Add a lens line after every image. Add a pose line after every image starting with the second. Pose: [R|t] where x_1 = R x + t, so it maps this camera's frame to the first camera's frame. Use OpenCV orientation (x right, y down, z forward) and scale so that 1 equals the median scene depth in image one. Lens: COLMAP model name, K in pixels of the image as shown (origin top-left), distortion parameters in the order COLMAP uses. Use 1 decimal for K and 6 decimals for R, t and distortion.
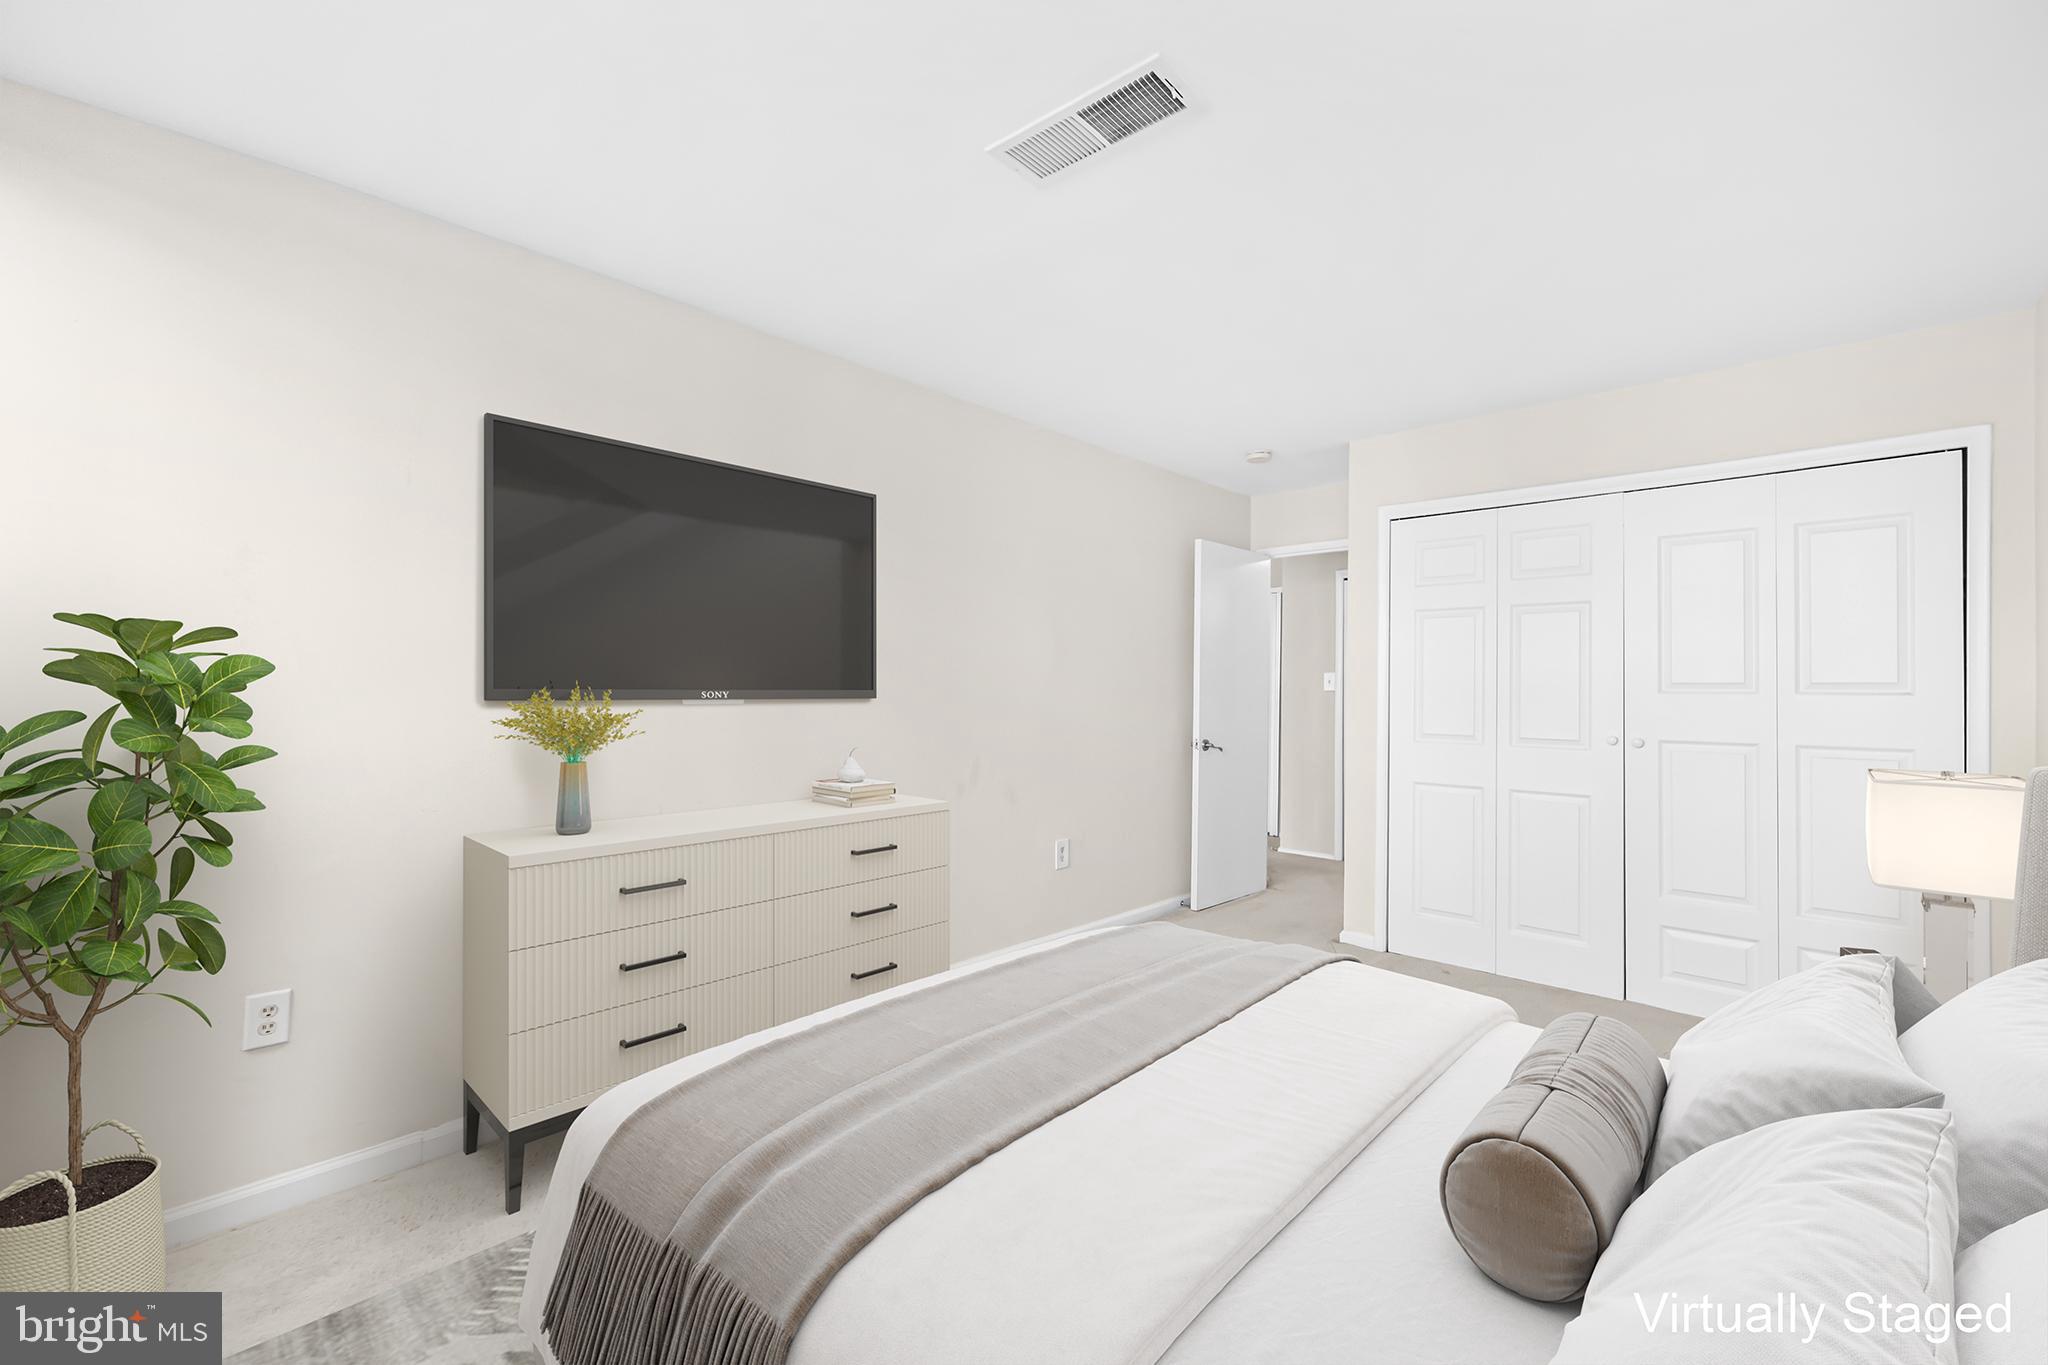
lens RADIAL K [[878.9, 0, 1025.8], [0, 878.9, 671.0], [0, 0, 1]] dist [0.000928, 0.000169]
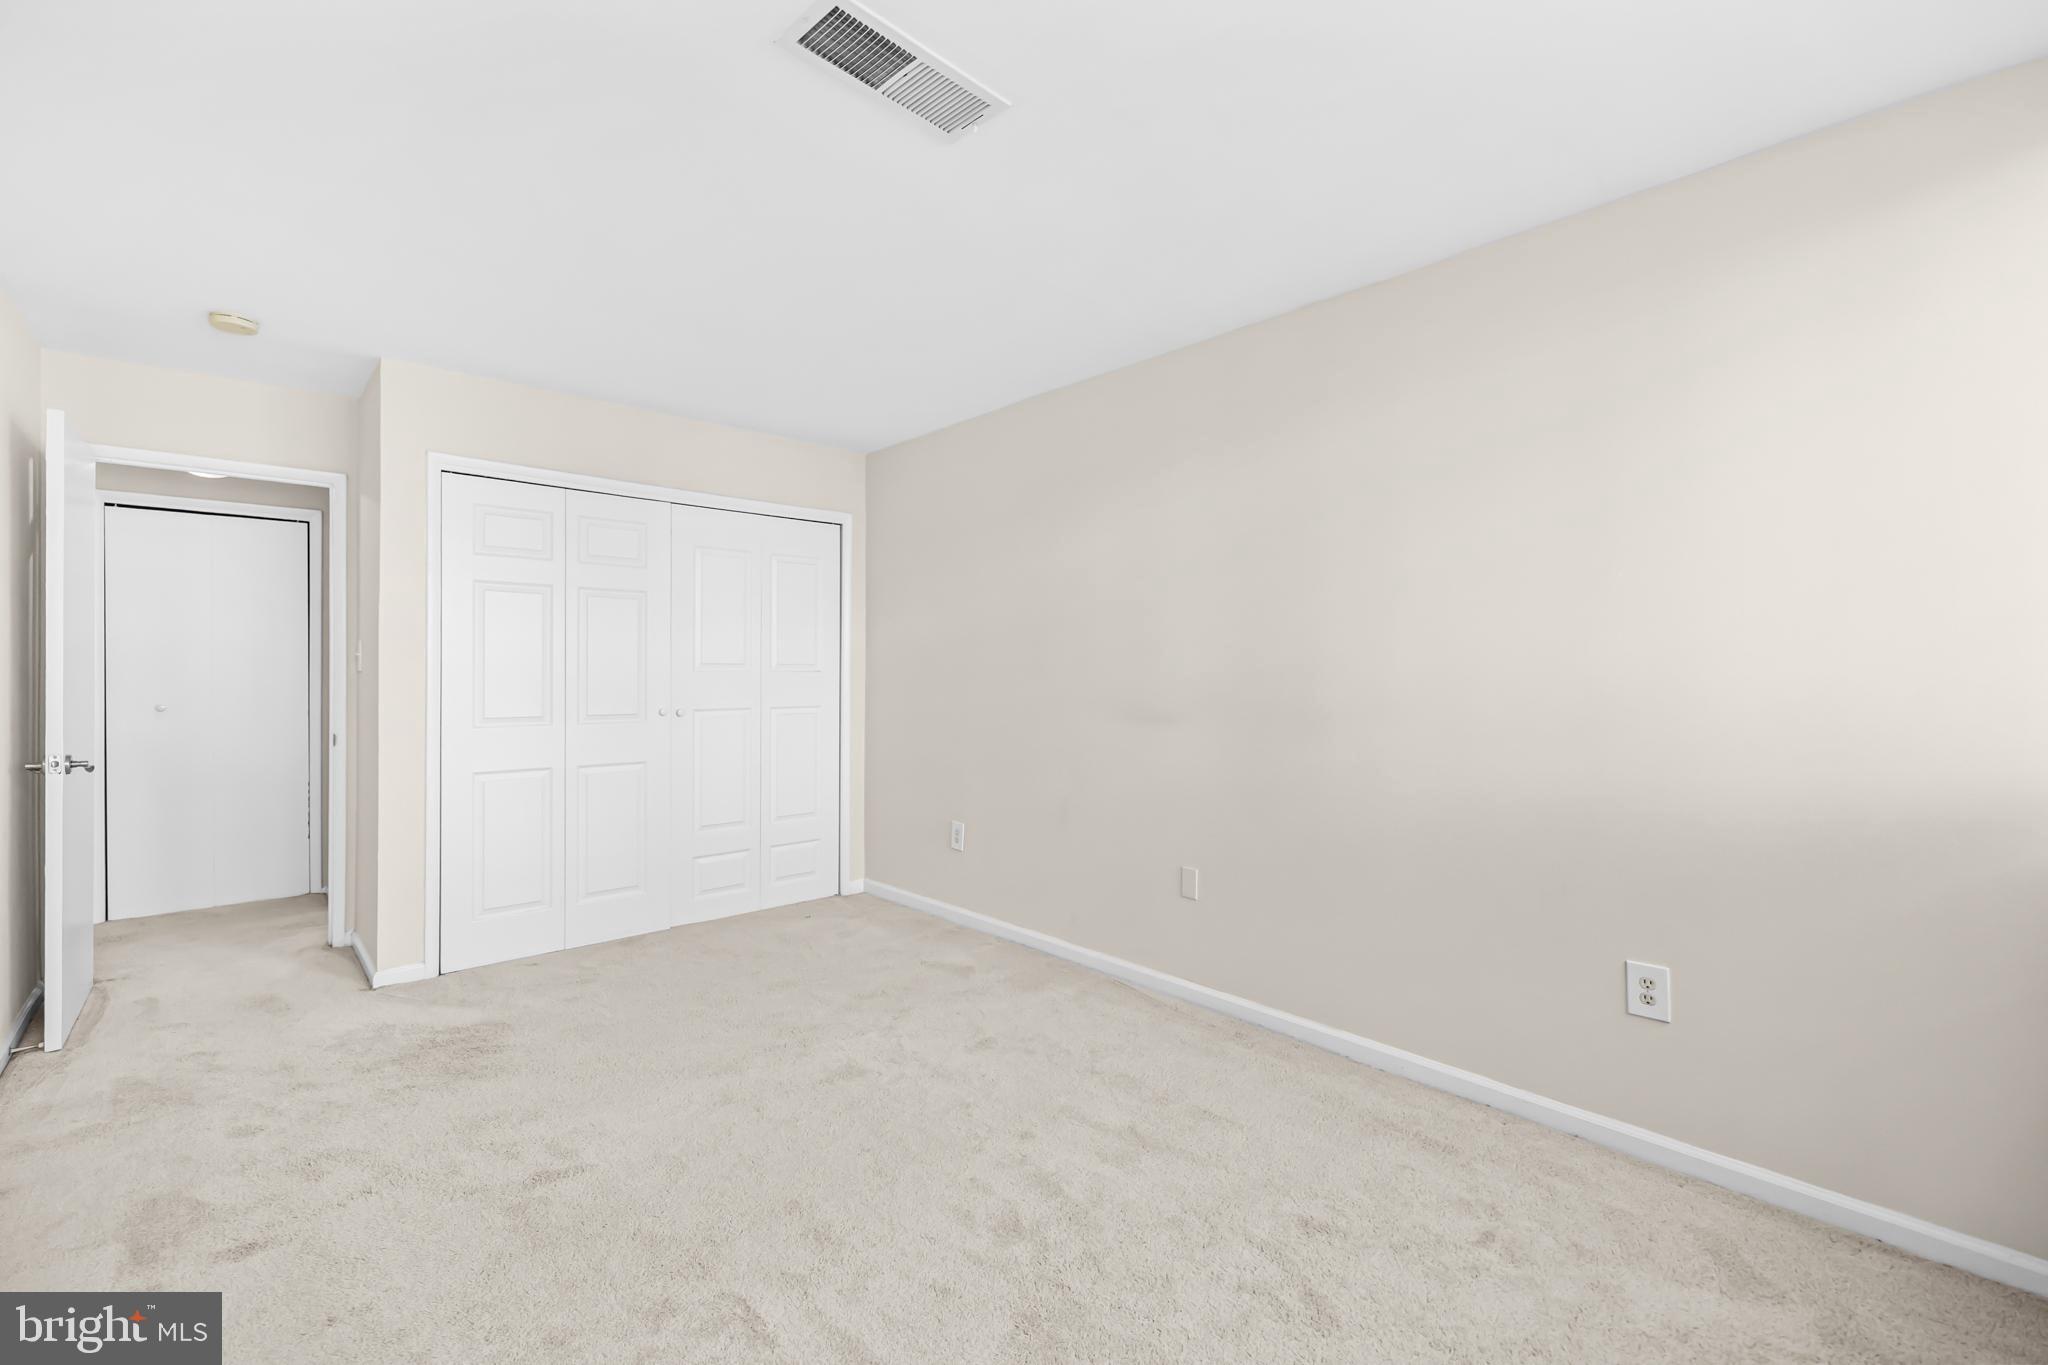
lens RADIAL K [[878.9, 0, 1025.8], [0, 878.9, 671.0], [0, 0, 1]] dist [0.000928, 0.000169]
pose [[0.050803, -0.007252, 0.998682, -0.441114], [-0.021916, 0.999725, 0.008375, 0.003299], [-0.998468, -0.022312, 0.050630, 0.413686]]
